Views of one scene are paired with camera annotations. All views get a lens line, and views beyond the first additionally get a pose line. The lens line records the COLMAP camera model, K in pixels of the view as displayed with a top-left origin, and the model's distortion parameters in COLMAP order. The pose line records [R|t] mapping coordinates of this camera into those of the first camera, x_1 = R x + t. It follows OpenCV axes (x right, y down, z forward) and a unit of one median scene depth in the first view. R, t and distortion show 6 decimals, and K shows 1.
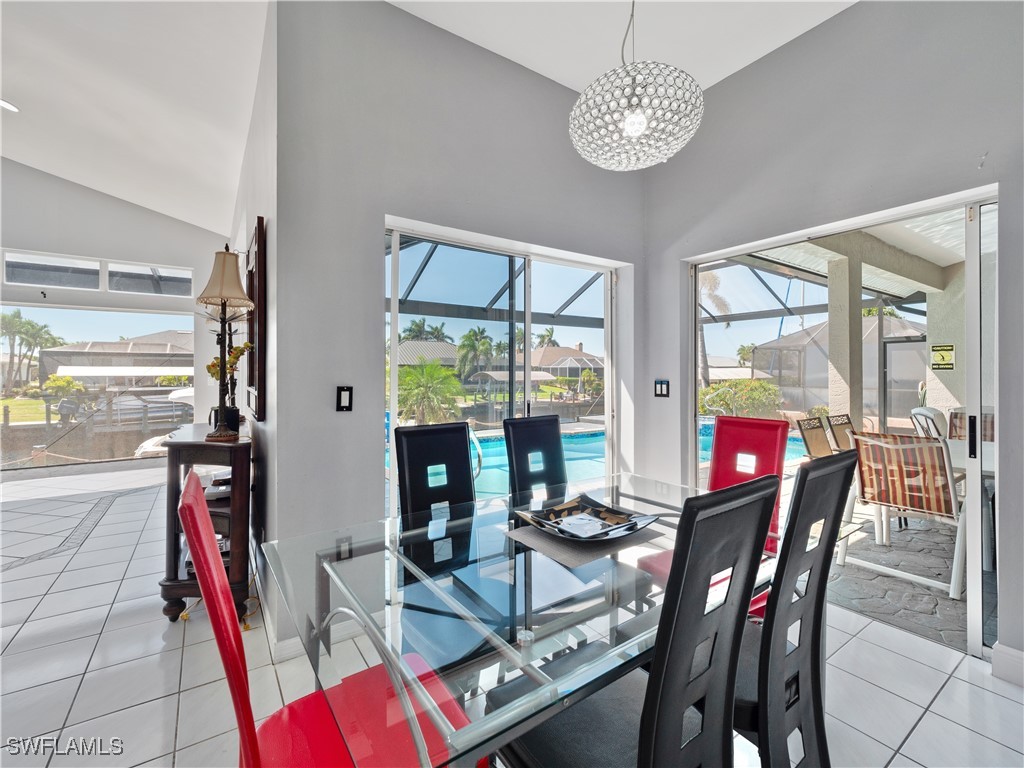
lens RADIAL K [[445.6, 0, 514.1], [0, 445.6, 372.6], [0, 0, 1]] dist [0.001152, -0.000042]
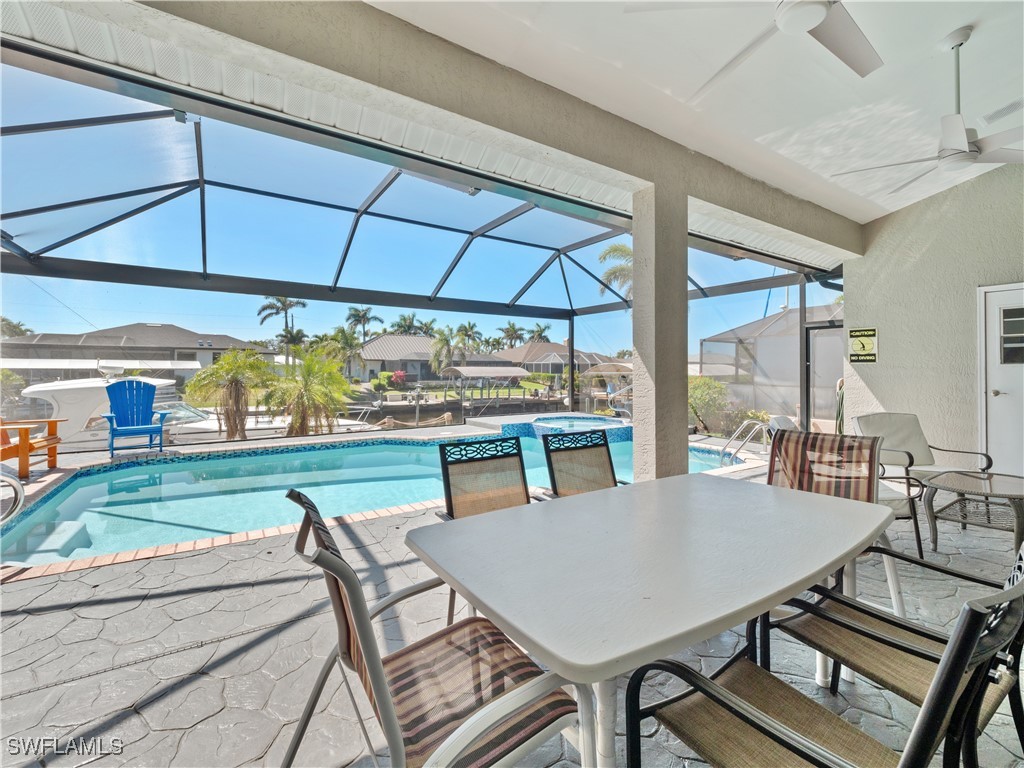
lens RADIAL K [[443.9, 0, 509.9], [0, 443.9, 362.1], [0, 0, 1]] dist [0.000892, 0.000058]
pose [[0.999833, 0.004531, -0.017682, 0.312880], [-0.004796, 0.999876, -0.015017, 0.006045], [0.017612, 0.015100, 0.999731, 0.202606]]
